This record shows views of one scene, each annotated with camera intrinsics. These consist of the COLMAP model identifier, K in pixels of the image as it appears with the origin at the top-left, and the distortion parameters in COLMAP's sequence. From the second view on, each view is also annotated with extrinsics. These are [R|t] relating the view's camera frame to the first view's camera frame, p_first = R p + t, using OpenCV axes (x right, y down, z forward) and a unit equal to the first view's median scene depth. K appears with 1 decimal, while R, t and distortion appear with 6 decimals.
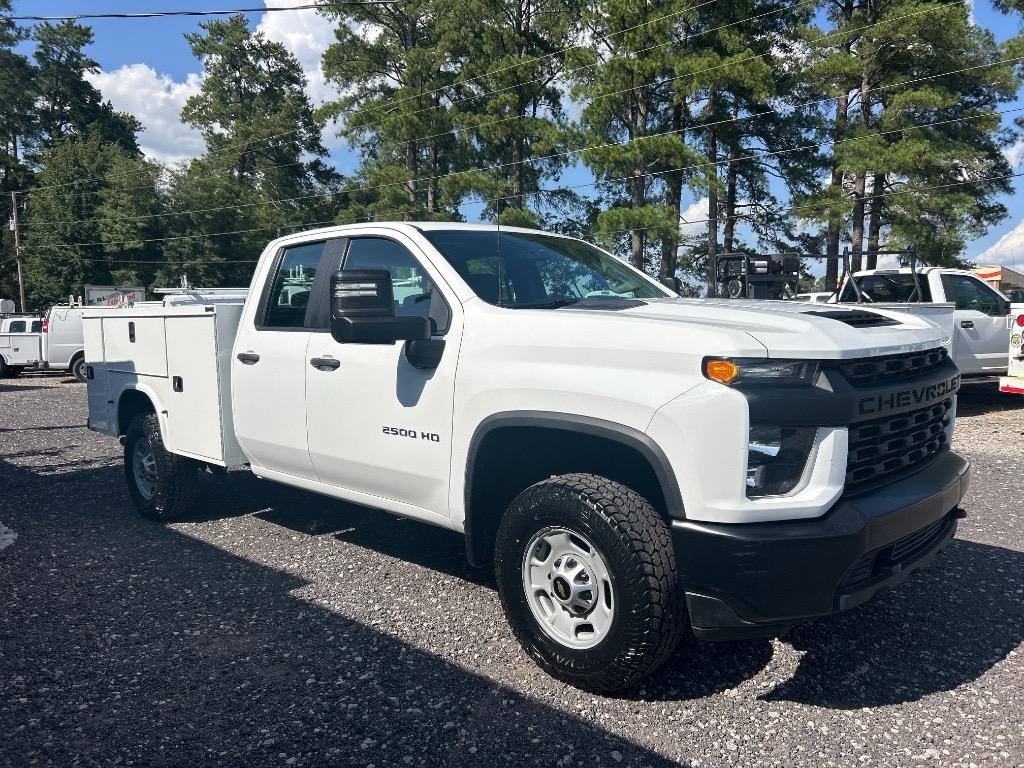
lens RADIAL K [[772.5, 0, 505.5], [0, 772.5, 385.6], [0, 0, 1]] dist [0.044129, -0.048742]
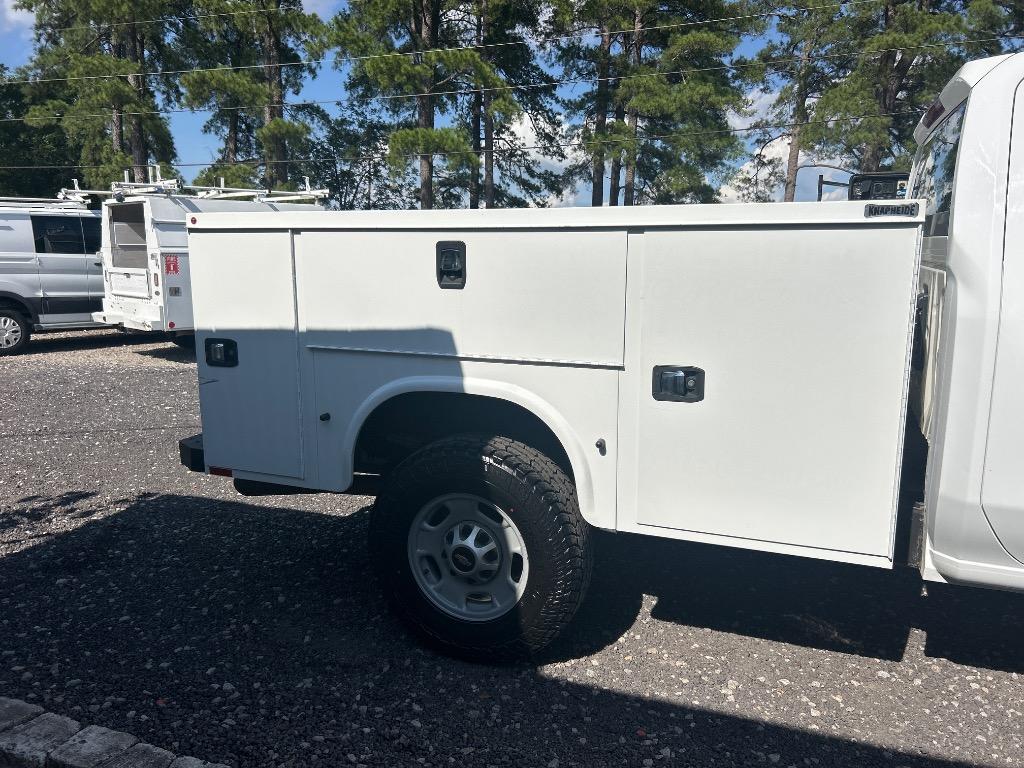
lens RADIAL K [[772.5, 0, 515.6], [0, 772.5, 389.2], [0, 0, 1]] dist [0.044129, -0.048742]
pose [[0.924012, -0.053602, 0.378588, -0.071270], [0.020315, 0.995609, 0.091379, -0.004358], [-0.381824, -0.076744, 0.921043, 0.066720]]
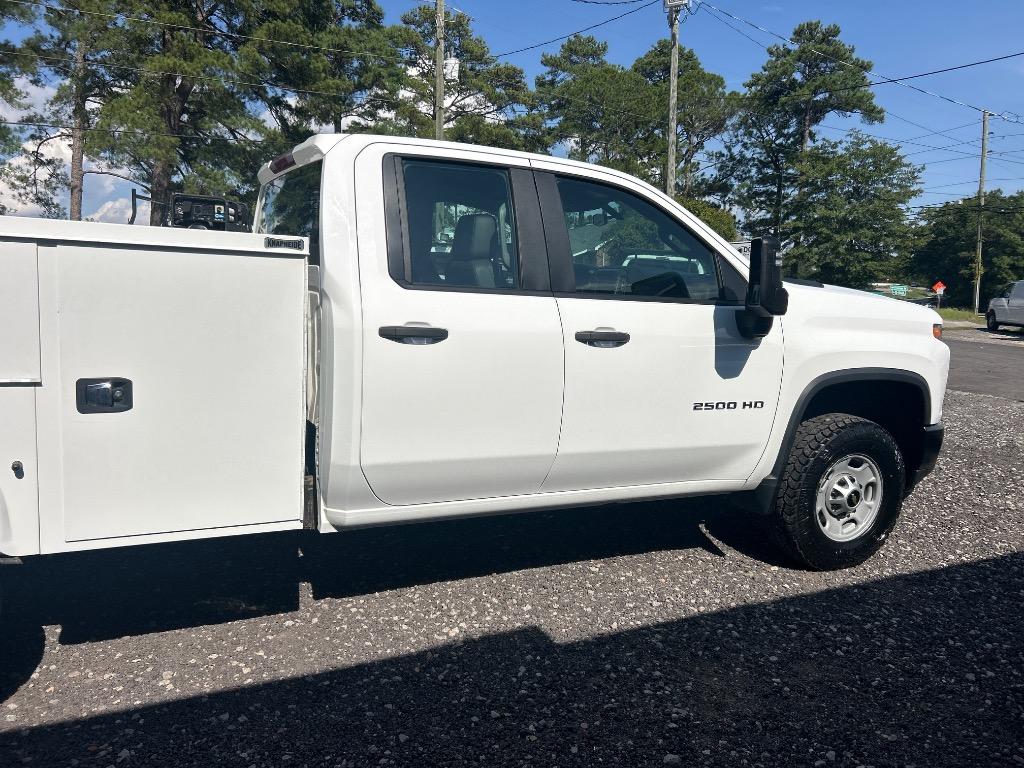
lens RADIAL K [[772.5, 0, 510.3], [0, 772.5, 385.5], [0, 0, 1]] dist [0.044129, -0.048742]
pose [[0.327874, -0.097777, 0.939648, -0.081487], [0.028817, 0.995202, 0.093503, -0.004574], [-0.944282, -0.003580, 0.329119, 0.066479]]
